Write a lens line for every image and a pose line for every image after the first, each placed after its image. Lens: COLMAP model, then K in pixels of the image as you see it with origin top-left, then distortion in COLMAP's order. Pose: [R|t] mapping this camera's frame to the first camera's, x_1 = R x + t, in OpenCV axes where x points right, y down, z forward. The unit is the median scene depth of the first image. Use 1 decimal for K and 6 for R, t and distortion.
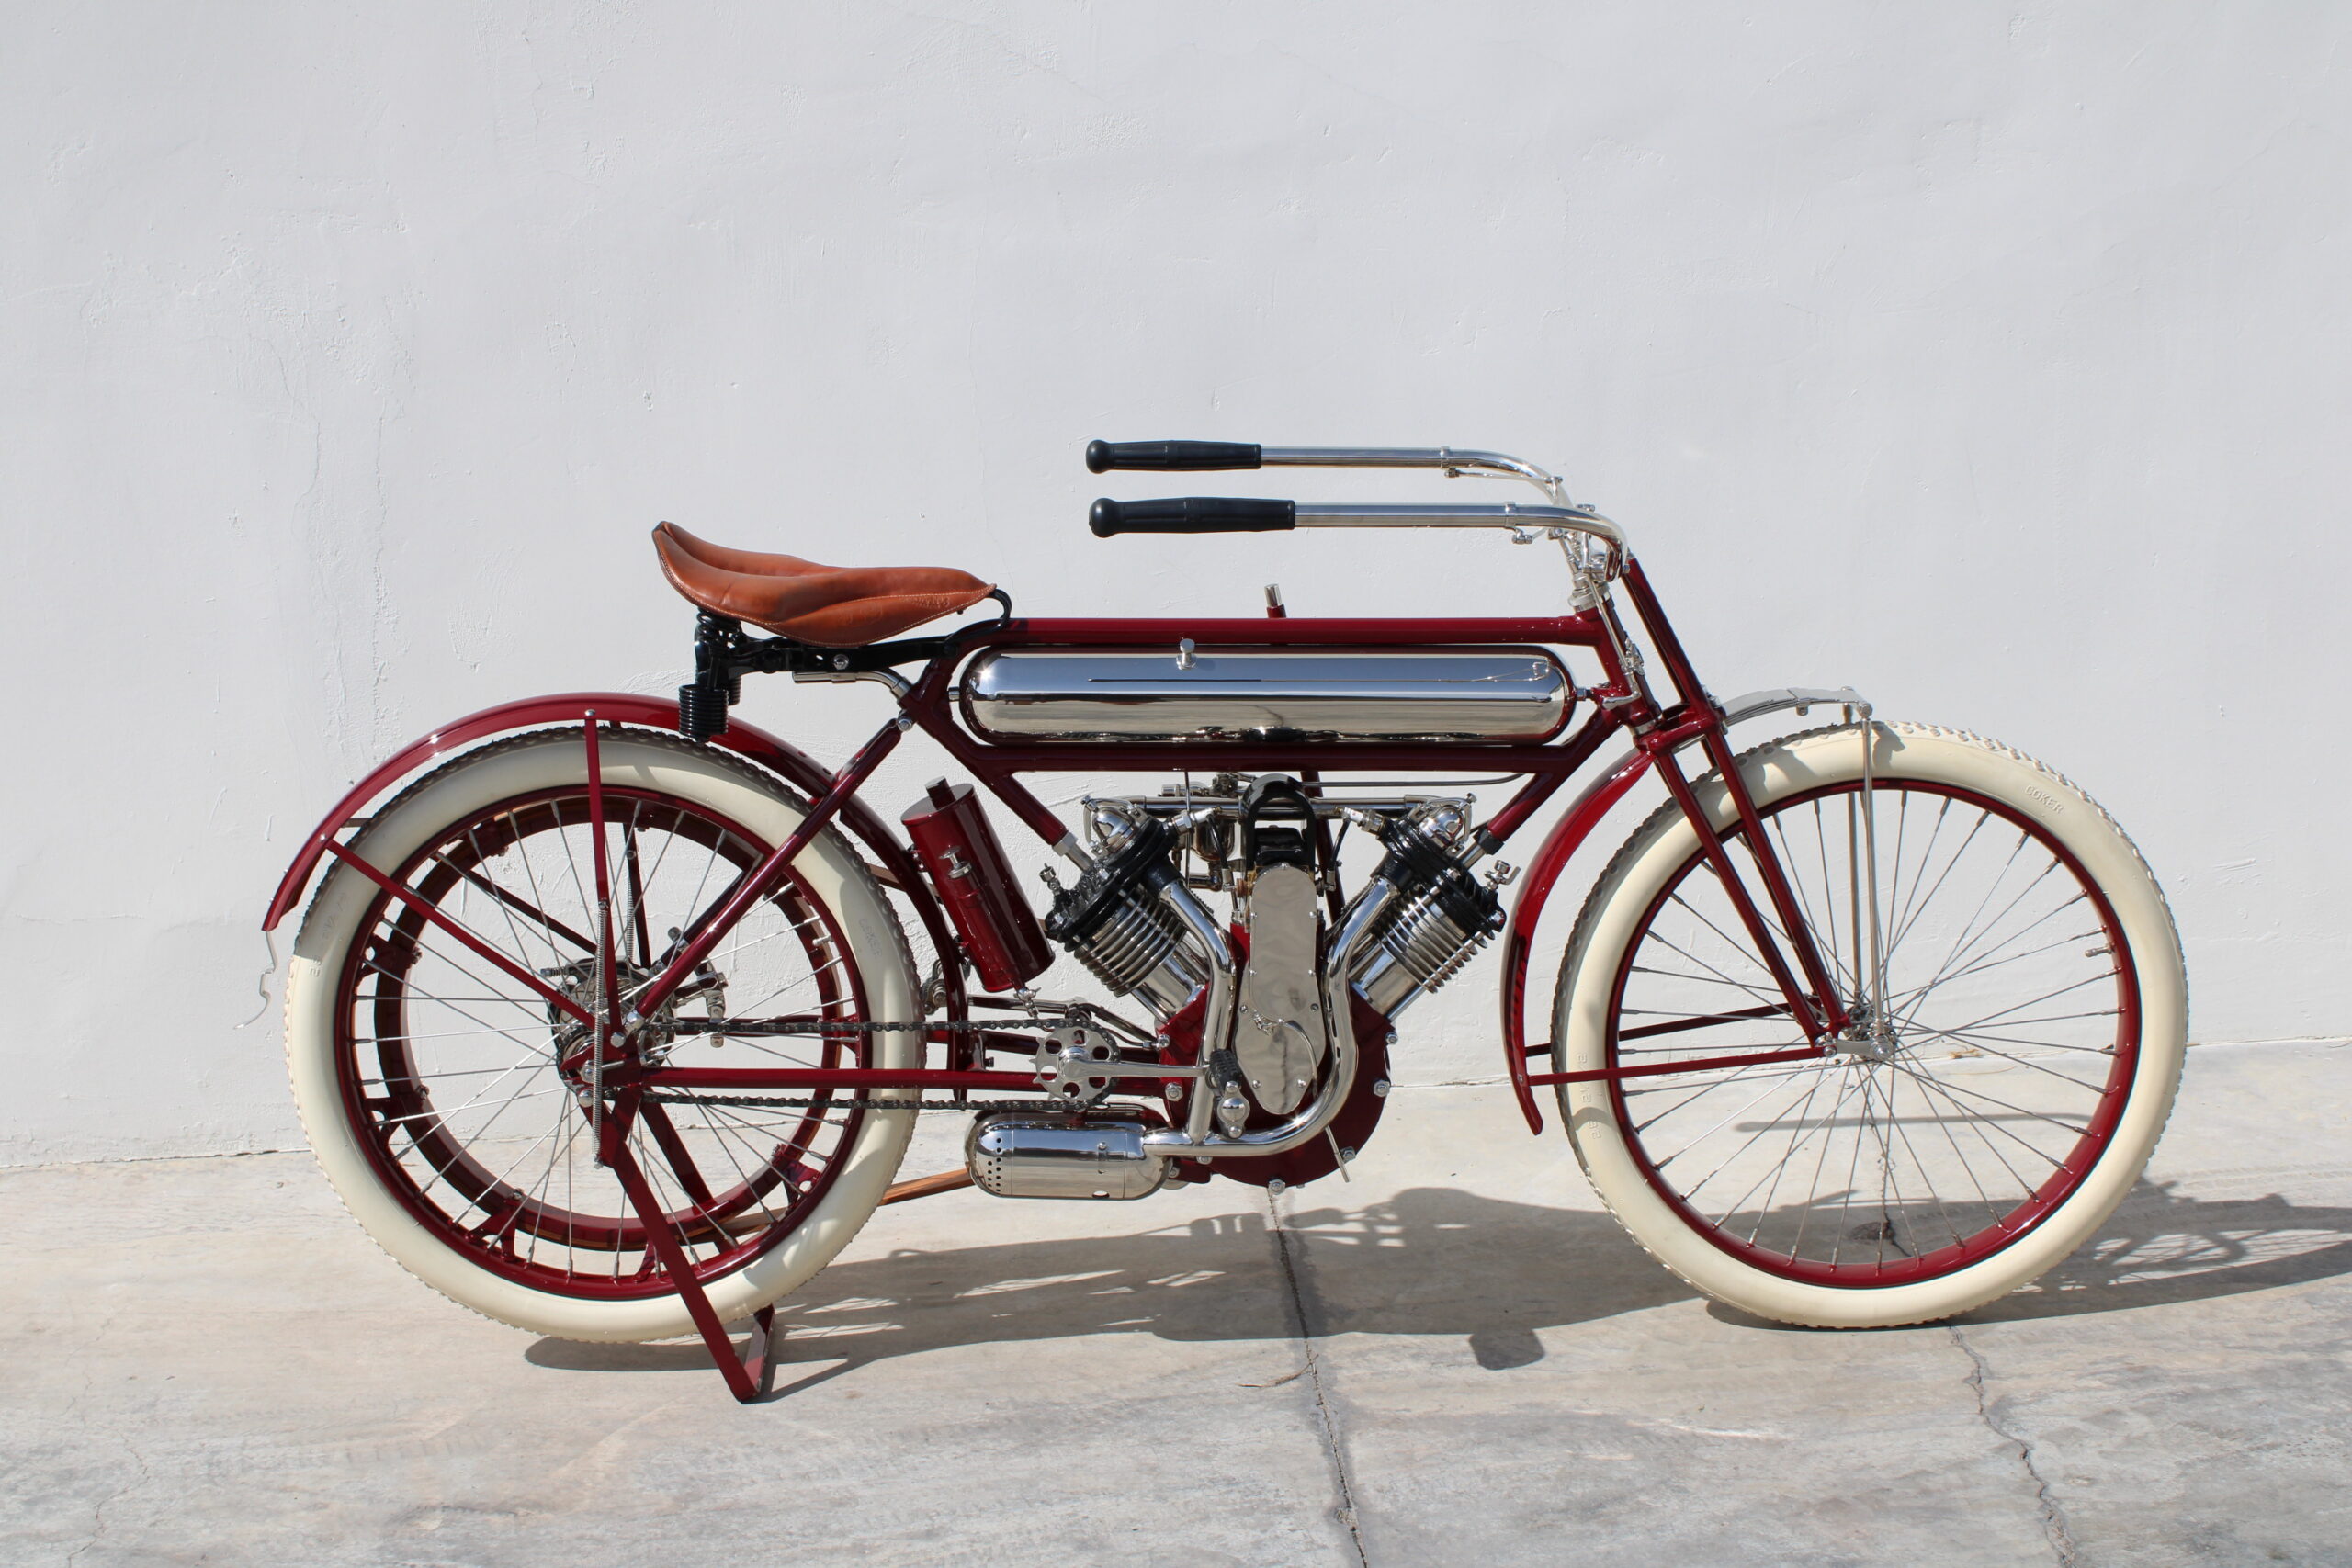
lens RADIAL K [[3071.8, 0, 1169.8], [0, 3071.8, 782.6], [0, 0, 1]] dist [-0.083968, 0.156220]
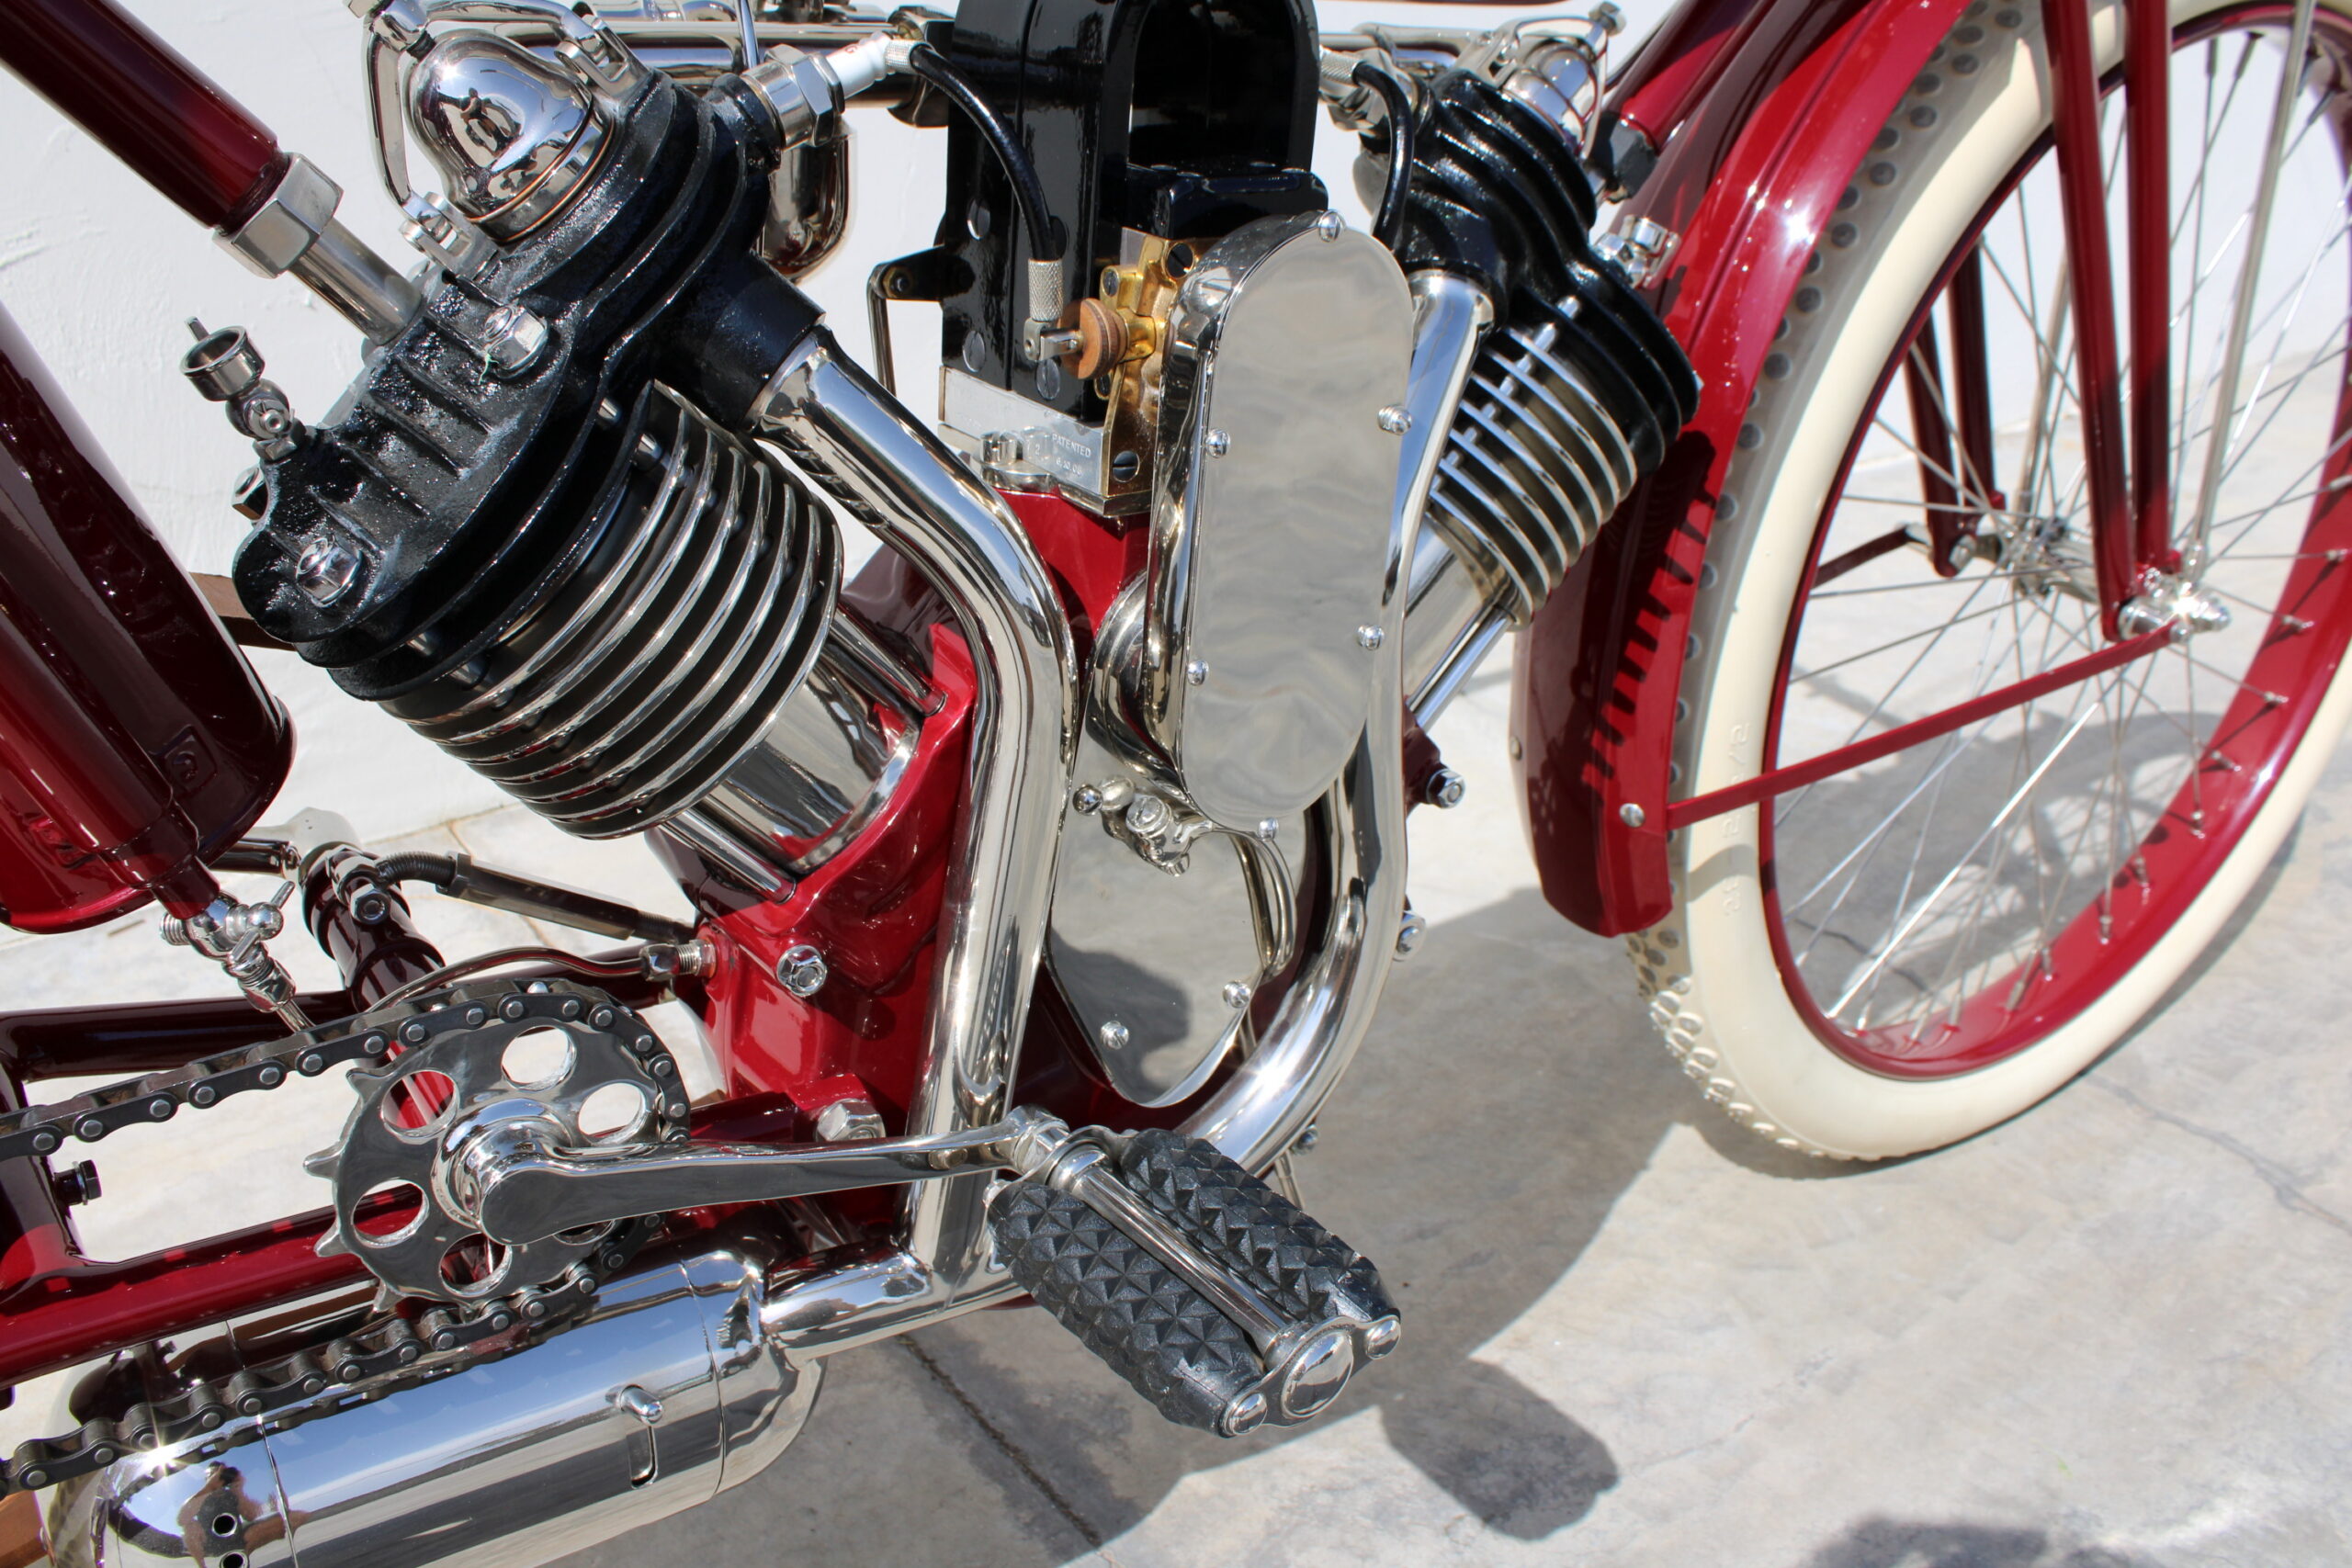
lens RADIAL K [[1961.1, 0, 1154.0], [0, 1961.1, 787.7], [0, 0, 1]] dist [-0.175240, 0.153707]
pose [[0.827303, -0.194814, 0.526894, -0.062658], [0.075617, 0.968025, 0.239187, 0.032467], [-0.556643, -0.158038, 0.815581, 0.866127]]
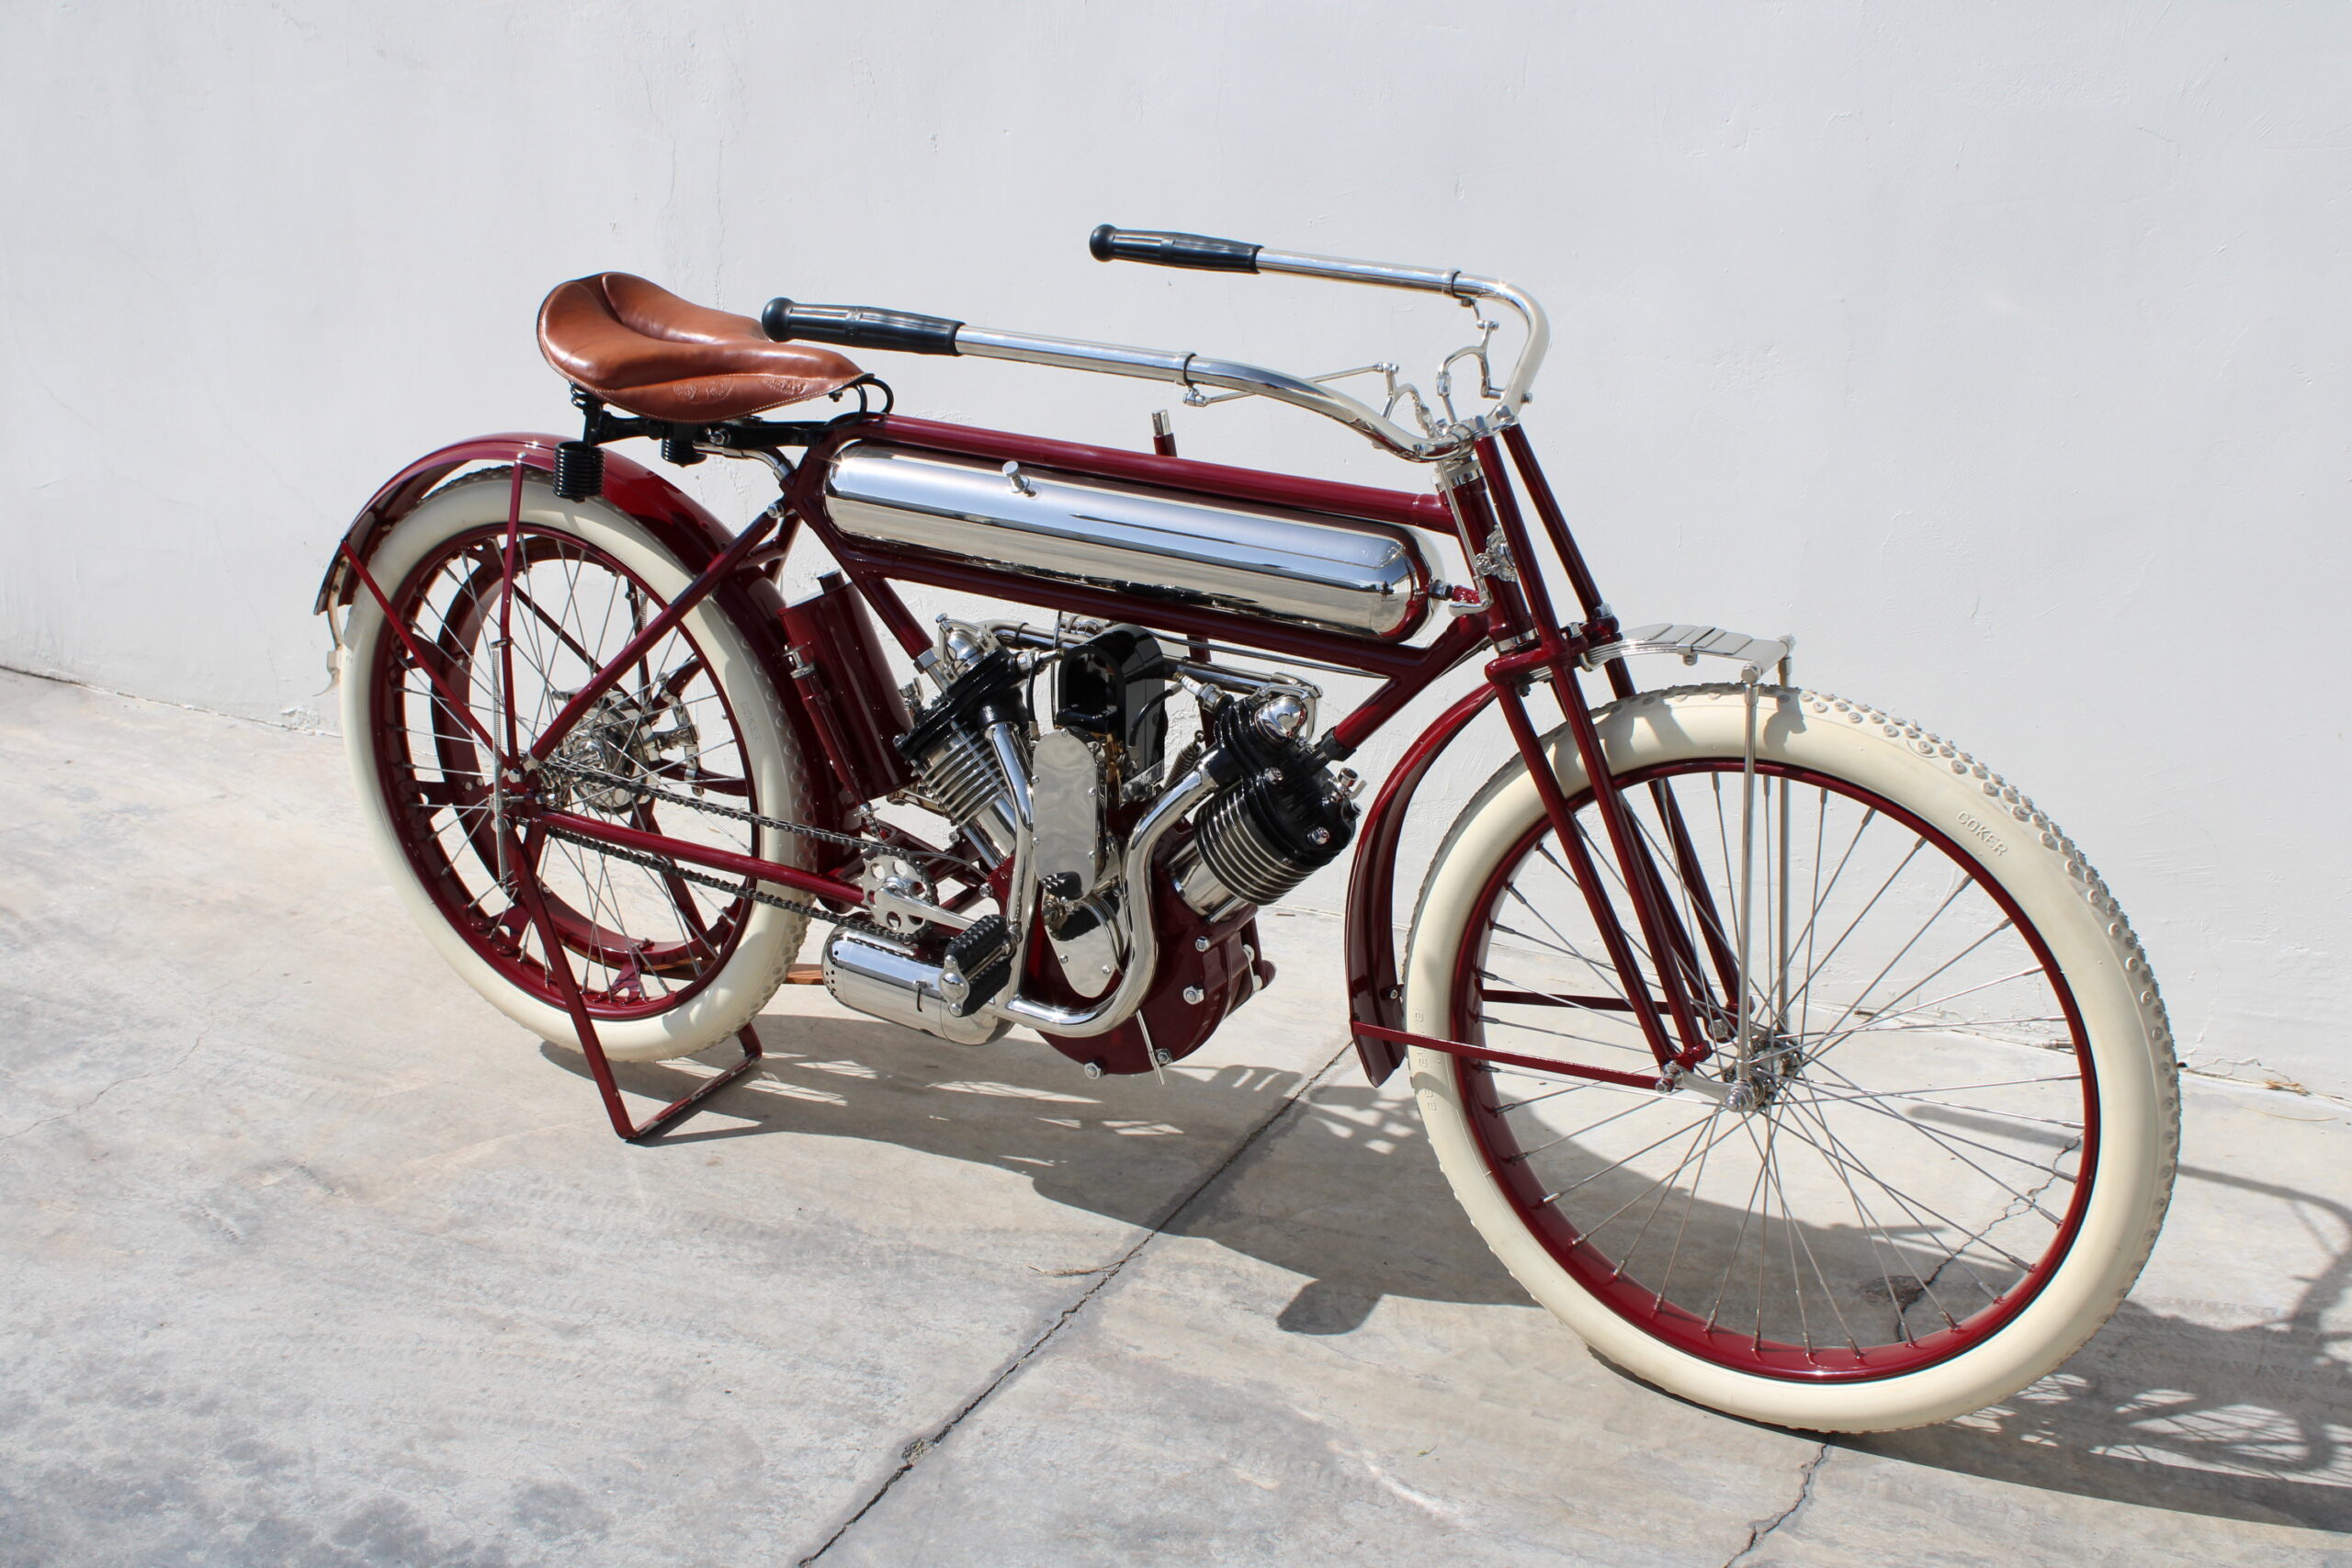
lens RADIAL K [[2552.8, 0, 1147.6], [0, 2552.8, 777.4], [0, 0, 1]] dist [-0.144273, 0.189074]
pose [[0.849119, 0.196038, -0.490475, 0.415498], [-0.127952, 0.977260, 0.169089, -0.086100], [0.512469, -0.080820, 0.854894, 0.379586]]
